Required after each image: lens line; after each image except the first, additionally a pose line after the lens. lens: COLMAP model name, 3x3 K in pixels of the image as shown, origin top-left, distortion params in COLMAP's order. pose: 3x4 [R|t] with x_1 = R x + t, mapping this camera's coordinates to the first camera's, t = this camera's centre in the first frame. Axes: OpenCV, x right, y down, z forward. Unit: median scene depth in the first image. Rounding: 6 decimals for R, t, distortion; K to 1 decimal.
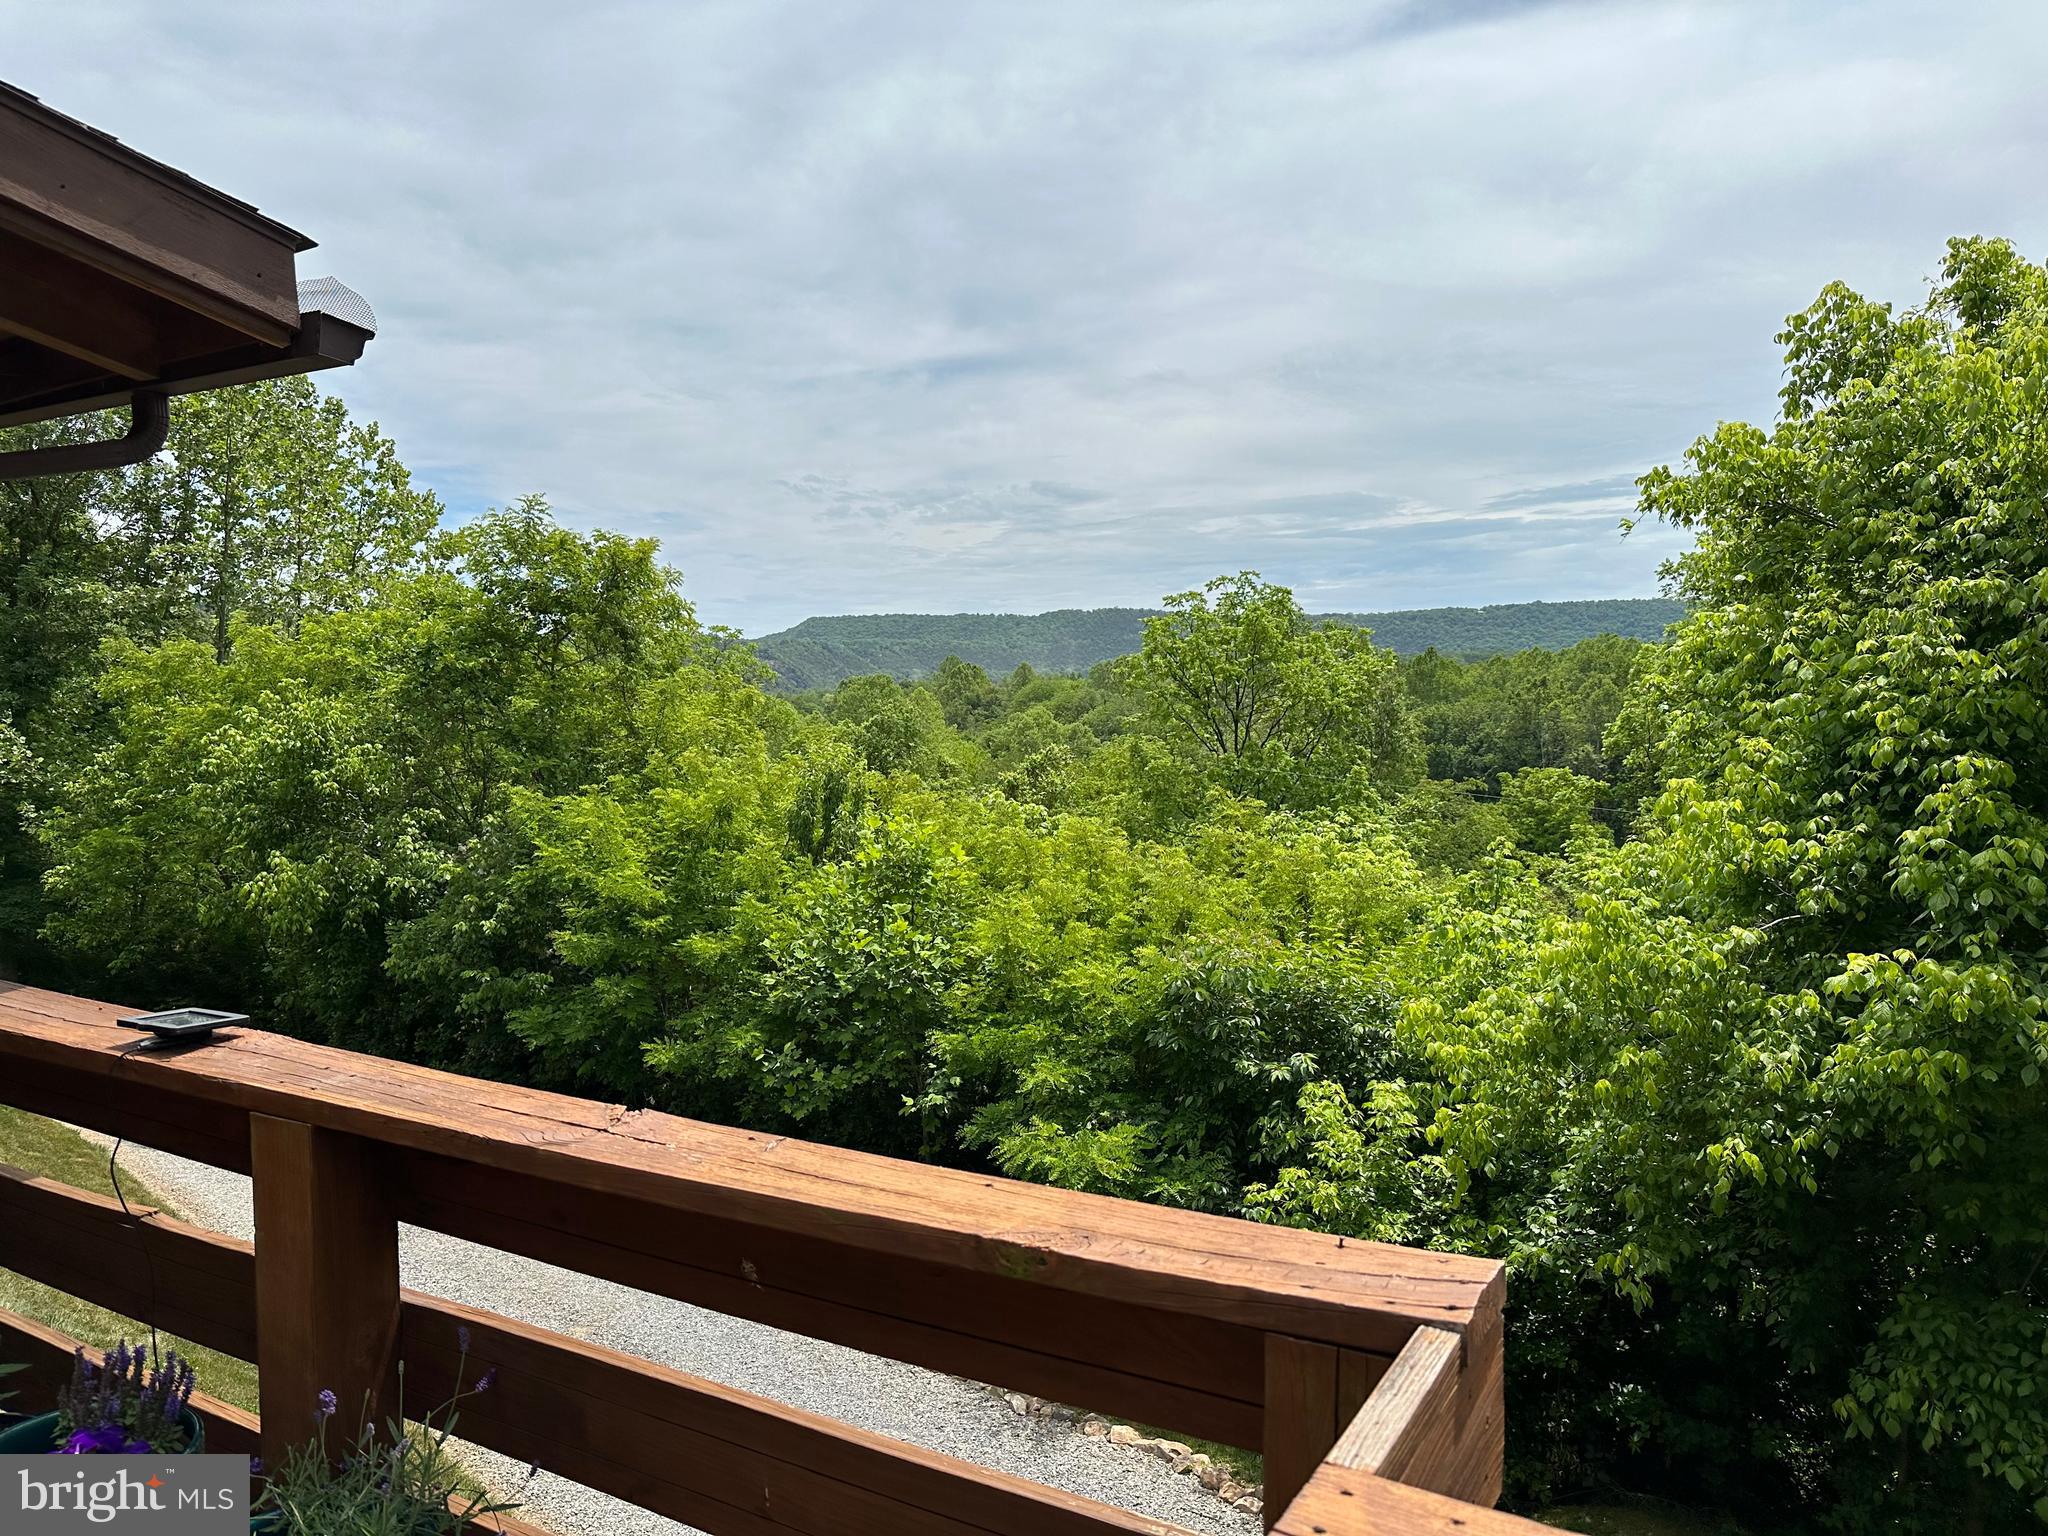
lens RADIAL K [[1435.7, 0, 1075.0], [0, 1435.7, 755.1], [0, 0, 1]] dist [0.004100, -0.029530]
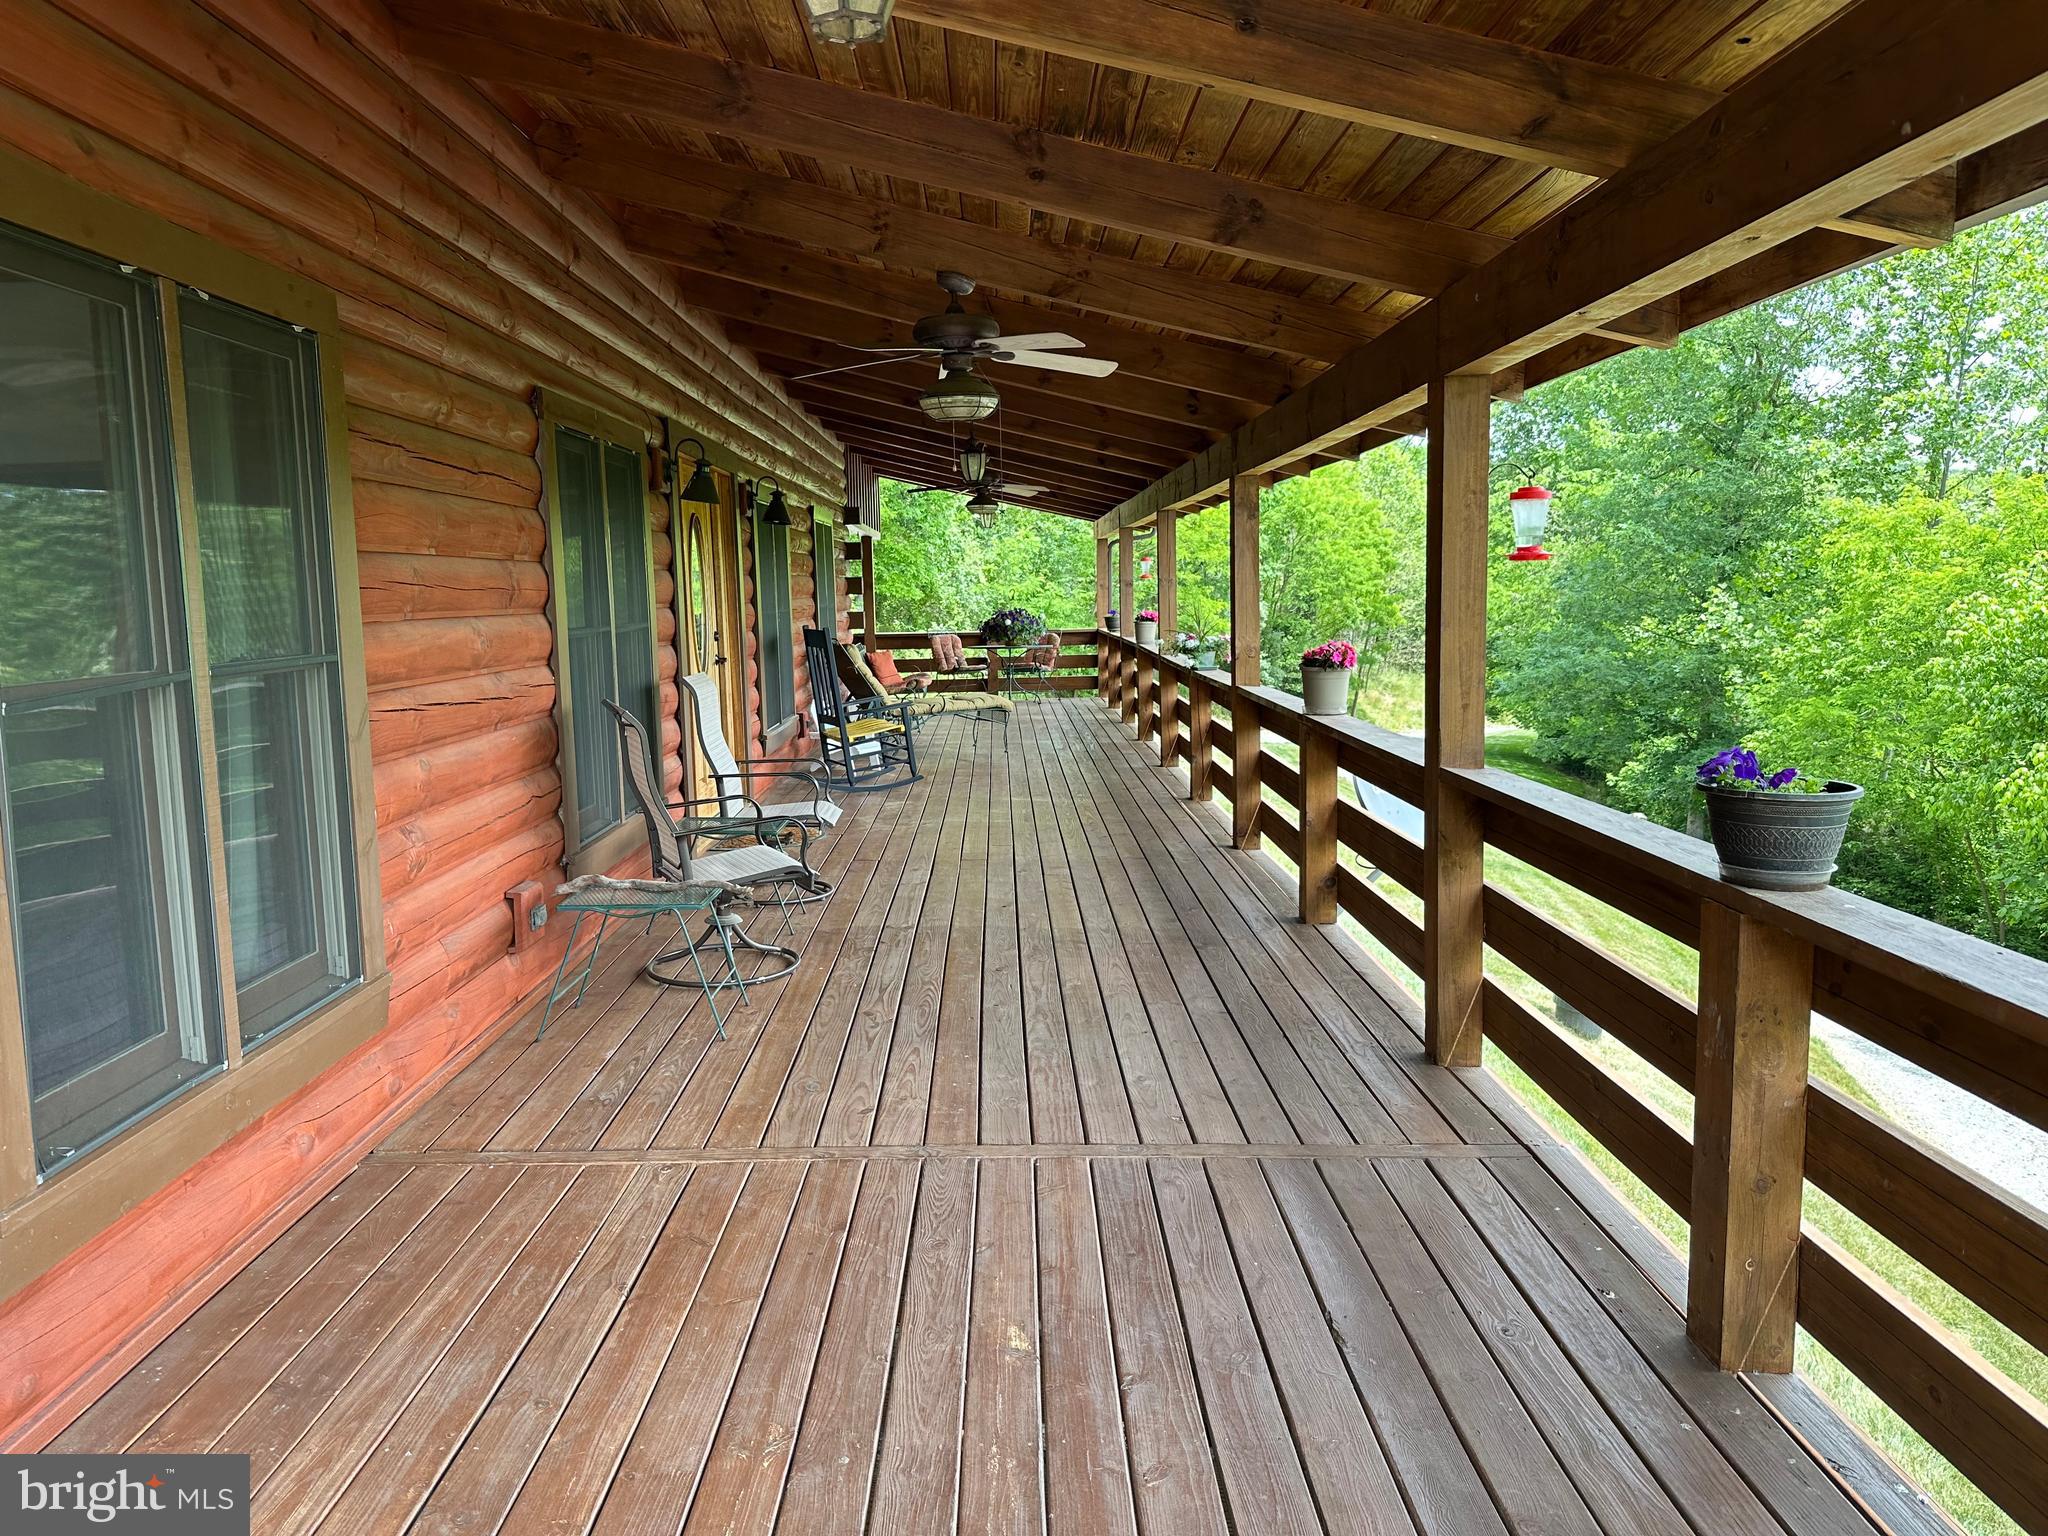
lens RADIAL K [[1441.4, 0, 1030.1], [0, 1441.4, 771.0], [0, 0, 1]] dist [0.079601, -0.093590]
pose [[0.498527, 0.119473, -0.858602, -0.098216], [-0.030973, 0.992280, 0.120090, -0.002463], [0.866321, -0.033274, 0.498379, 0.051586]]
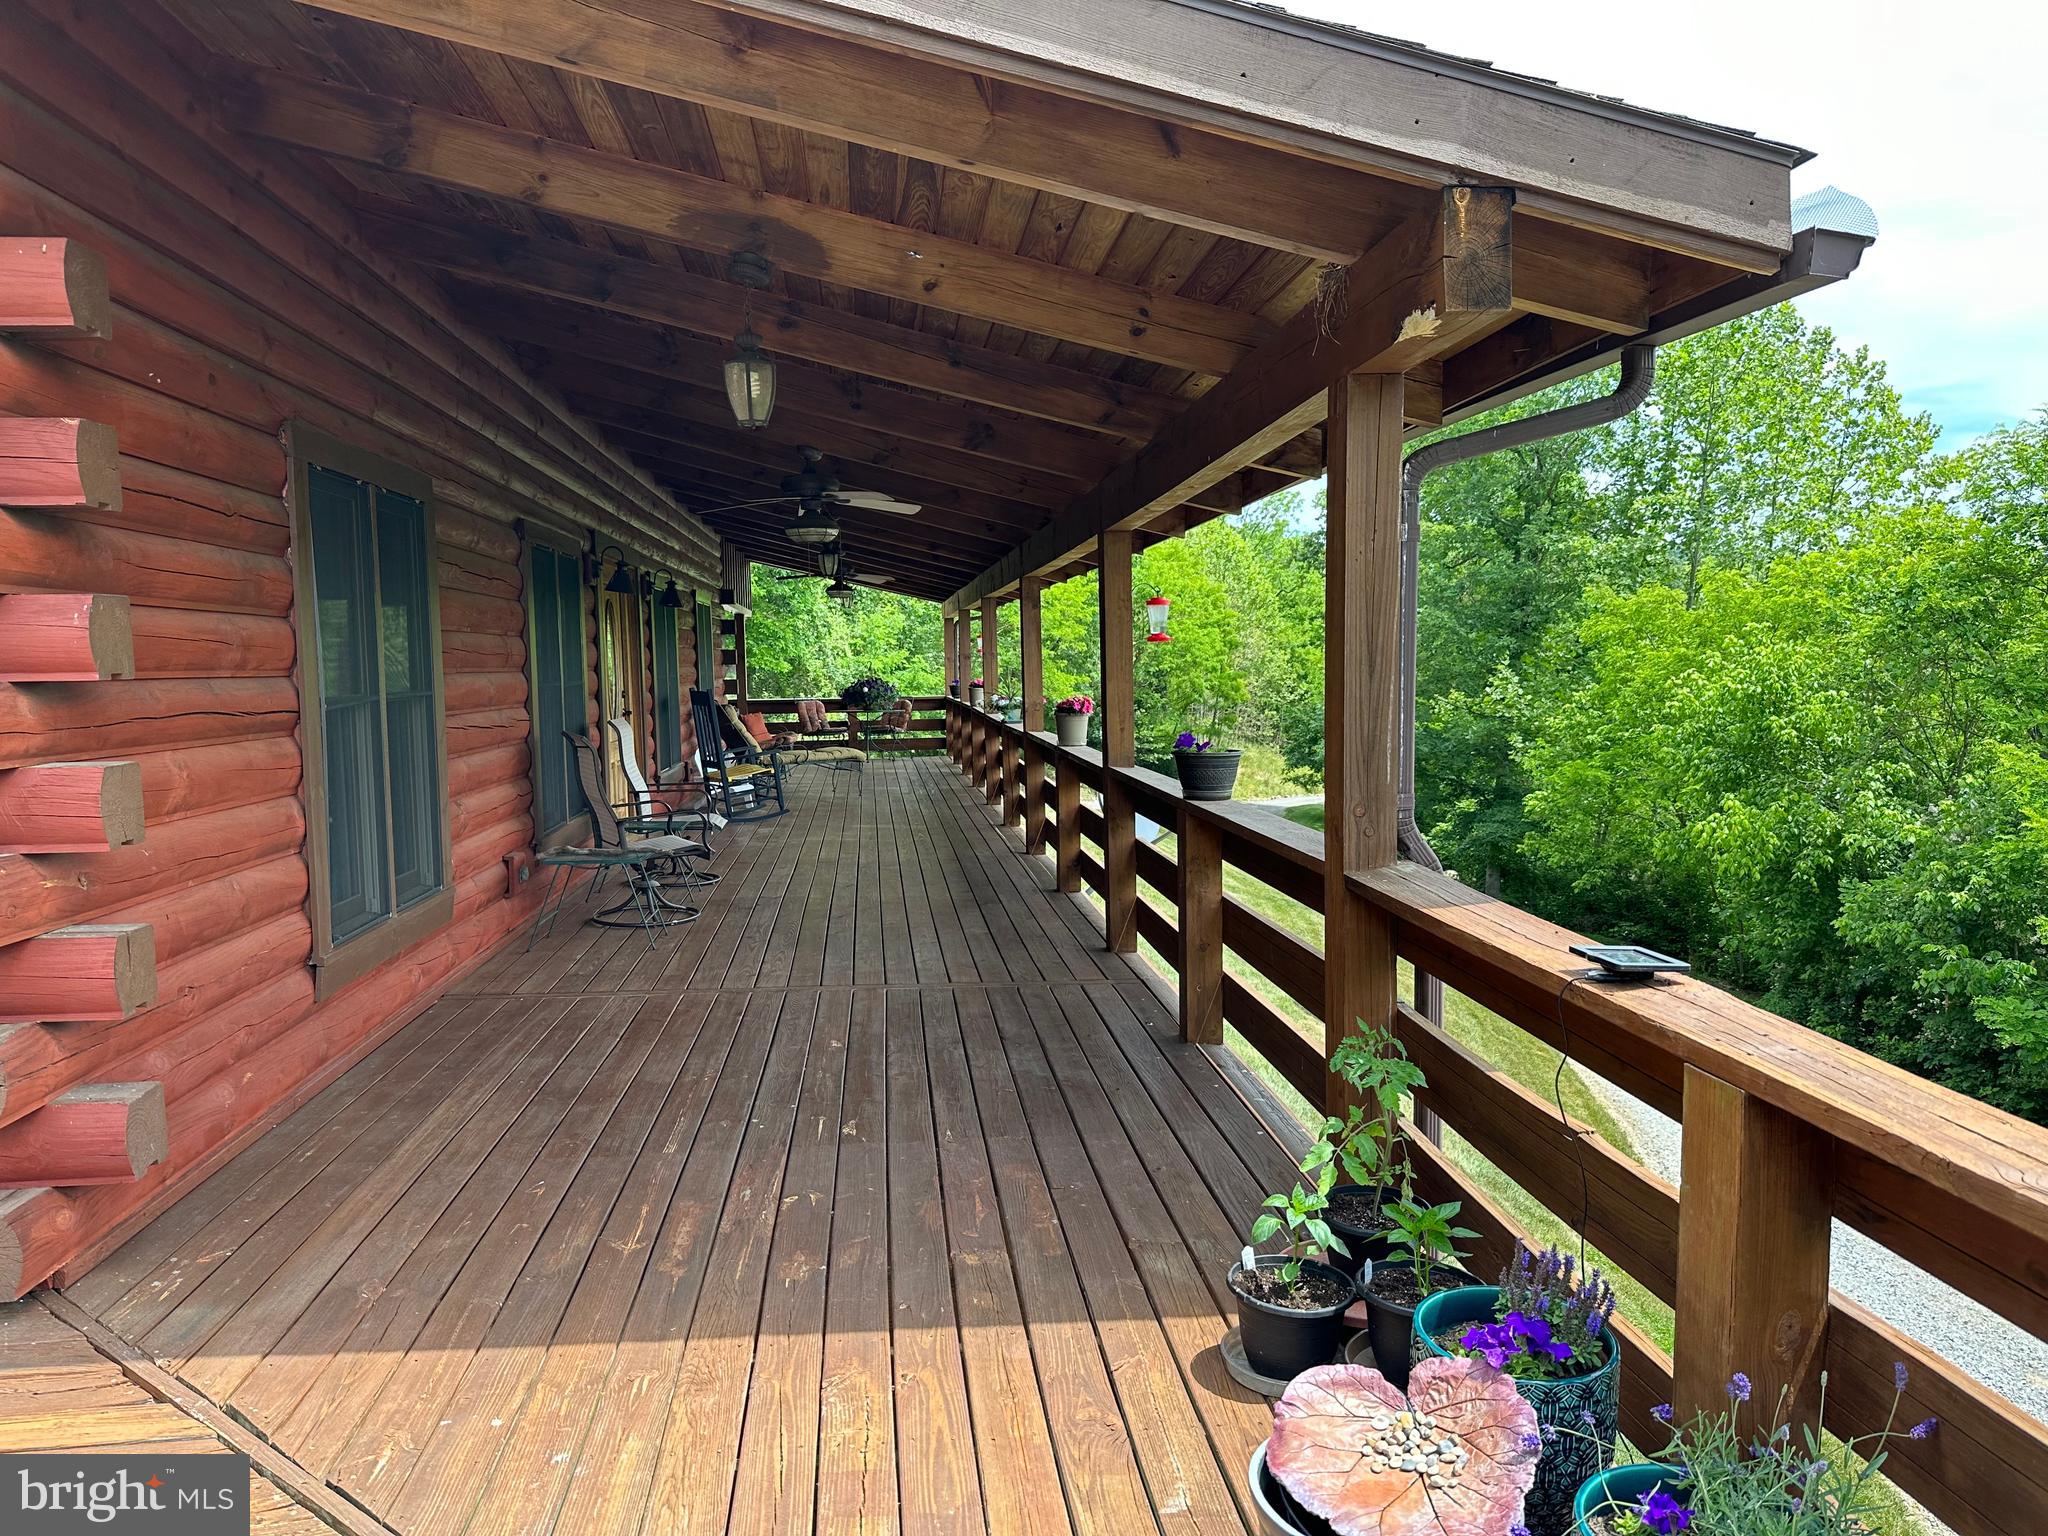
lens RADIAL K [[1441.4, 0, 1030.1], [0, 1441.4, 771.0], [0, 0, 1]] dist [0.079601, -0.093590]
pose [[0.573959, 0.073232, -0.815603, -0.003818], [-0.033883, 0.997264, 0.065699, -0.000499], [0.818183, -0.010073, 0.574870, 0.007243]]
